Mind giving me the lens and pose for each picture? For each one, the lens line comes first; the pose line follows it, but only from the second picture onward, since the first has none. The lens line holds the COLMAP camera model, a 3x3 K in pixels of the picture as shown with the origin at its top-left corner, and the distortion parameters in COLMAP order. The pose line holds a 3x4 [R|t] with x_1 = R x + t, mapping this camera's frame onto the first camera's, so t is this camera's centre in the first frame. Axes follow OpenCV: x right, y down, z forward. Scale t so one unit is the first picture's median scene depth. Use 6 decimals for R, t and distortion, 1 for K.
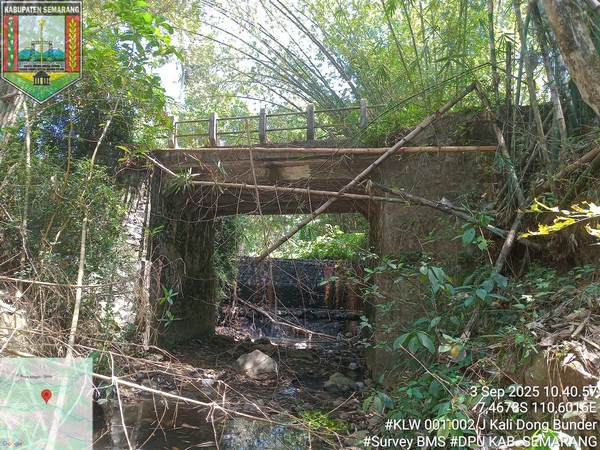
lens RADIAL K [[453.0, 0, 296.5], [0, 453.0, 227.4], [0, 0, 1]] dist [0.060744, -0.095006]
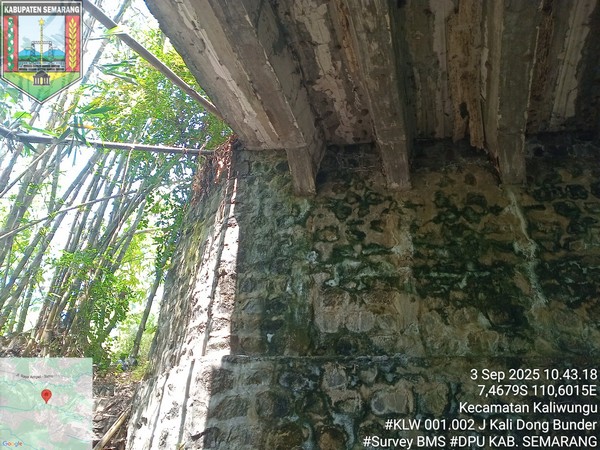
lens RADIAL K [[453.0, 0, 300.8], [0, 453.0, 222.6], [0, 0, 1]] dist [0.060744, -0.095006]
pose [[-0.058279, -0.529150, -0.846525, 0.052789], [0.120228, 0.838074, -0.532144, 0.206954], [0.991034, -0.132789, 0.014776, 1.166987]]
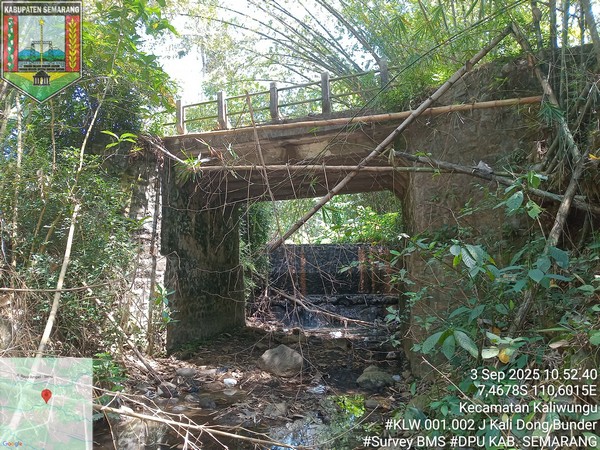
lens RADIAL K [[453.0, 0, 295.3], [0, 453.0, 227.5], [0, 0, 1]] dist [0.060744, -0.095006]
pose [[0.994551, -0.063509, -0.082674, 0.029546], [0.066087, 0.997397, 0.028828, 0.006641], [0.080628, -0.034134, 0.996160, 0.084884]]
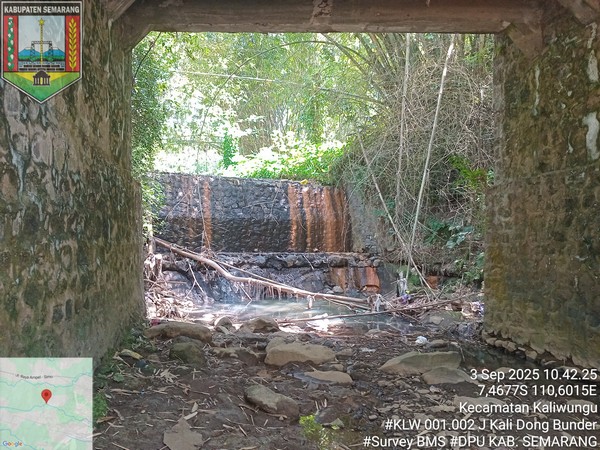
lens RADIAL K [[453.0, 0, 294.0], [0, 453.0, 228.9], [0, 0, 1]] dist [0.060744, -0.095006]
pose [[0.962532, -0.023602, 0.270138, -0.258141], [-0.010505, 0.992211, 0.124123, 0.154340], [-0.270963, -0.122310, 0.954787, 0.896967]]
